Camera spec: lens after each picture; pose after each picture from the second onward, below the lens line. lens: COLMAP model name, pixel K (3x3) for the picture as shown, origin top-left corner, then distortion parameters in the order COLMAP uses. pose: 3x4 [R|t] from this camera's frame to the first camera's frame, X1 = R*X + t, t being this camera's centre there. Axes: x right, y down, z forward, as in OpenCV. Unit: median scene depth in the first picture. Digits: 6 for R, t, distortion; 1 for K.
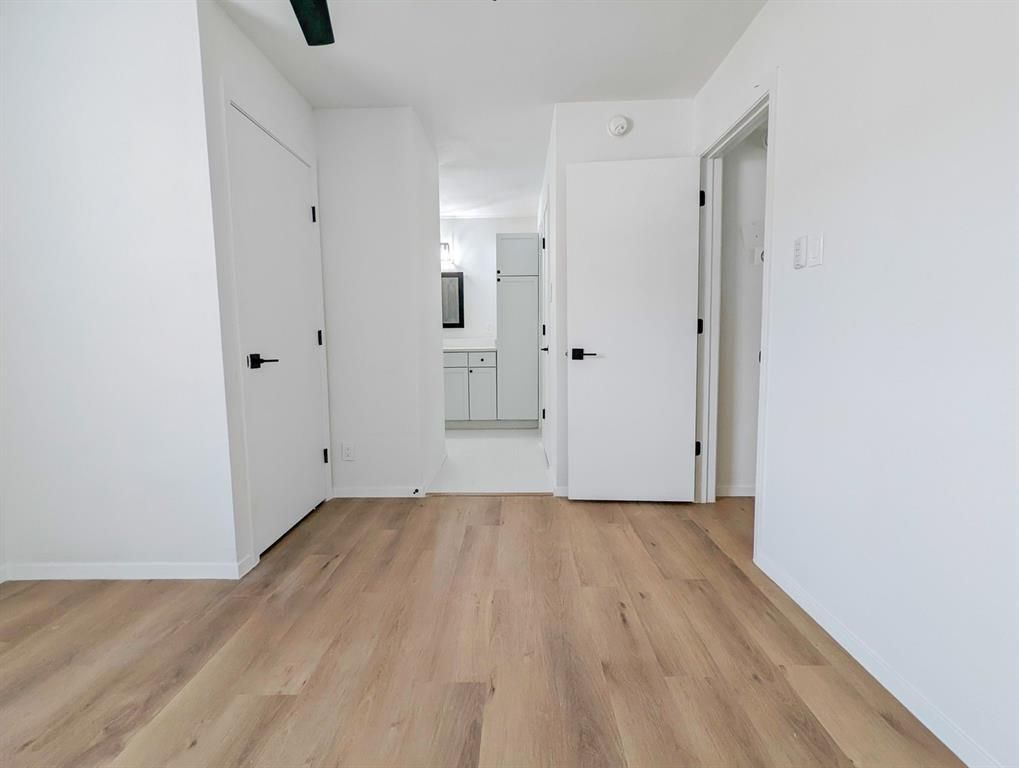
lens RADIAL K [[485.8, 0, 505.7], [0, 485.8, 381.2], [0, 0, 1]] dist [-0.000062, -0.000752]
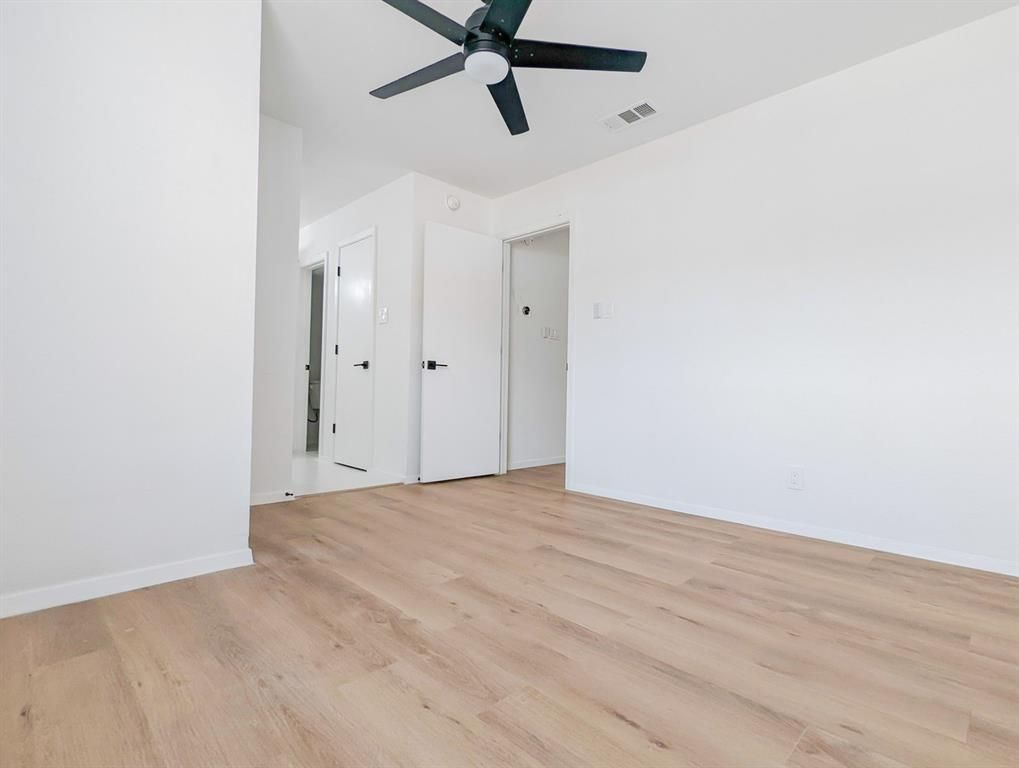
lens RADIAL K [[506.9, 0, 506.4], [0, 506.9, 362.3], [0, 0, 1]] dist [-0.002163, -0.000468]
pose [[0.700802, 0.060583, 0.710779, -1.000584], [0.036482, 0.992040, -0.120525, 0.159374], [-0.712422, 0.110395, 0.693013, -0.107432]]
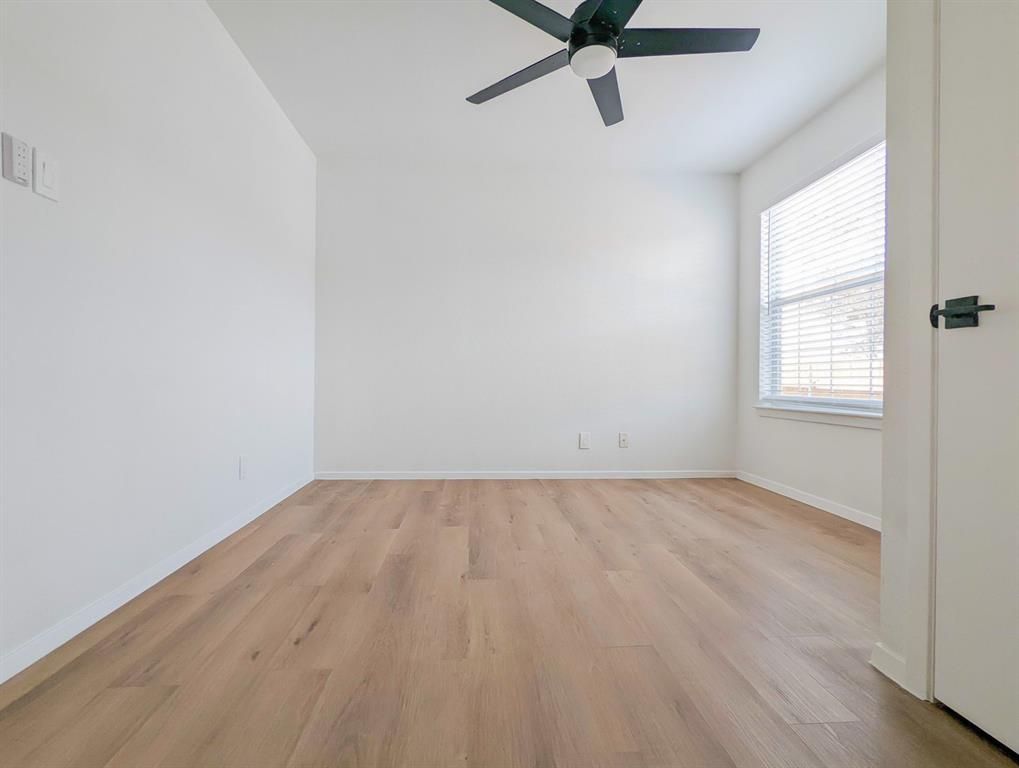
lens RADIAL K [[490.7, 0, 509.5], [0, 490.7, 384.0], [0, 0, 1]] dist [-0.000520, 0.000021]
pose [[-0.994682, 0.005968, -0.102817, -0.013452], [-0.004432, 0.994915, 0.100625, -0.020501], [0.102894, 0.100545, -0.989598, 1.653356]]
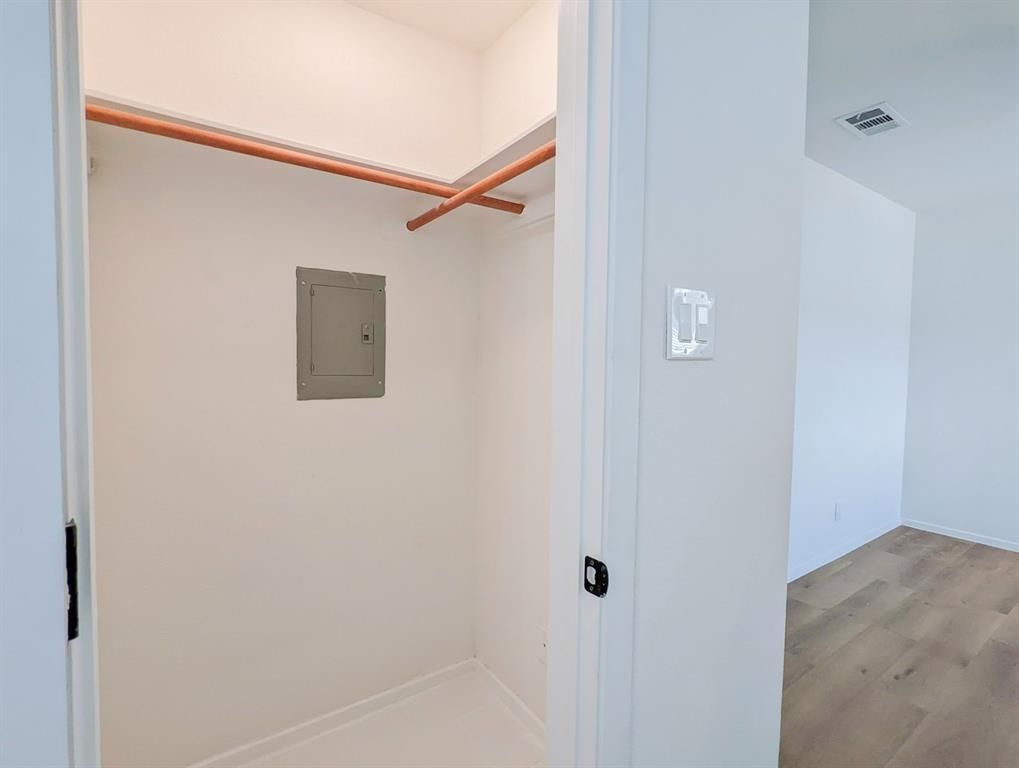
lens RADIAL K [[485.8, 0, 505.7], [0, 485.8, 381.2], [0, 0, 1]] dist [-0.000062, -0.000752]
pose [[-0.585198, -0.026868, 0.810446, -0.096316], [0.072038, 0.993777, 0.084962, -0.317033], [-0.807685, 0.108102, -0.579620, 2.106057]]
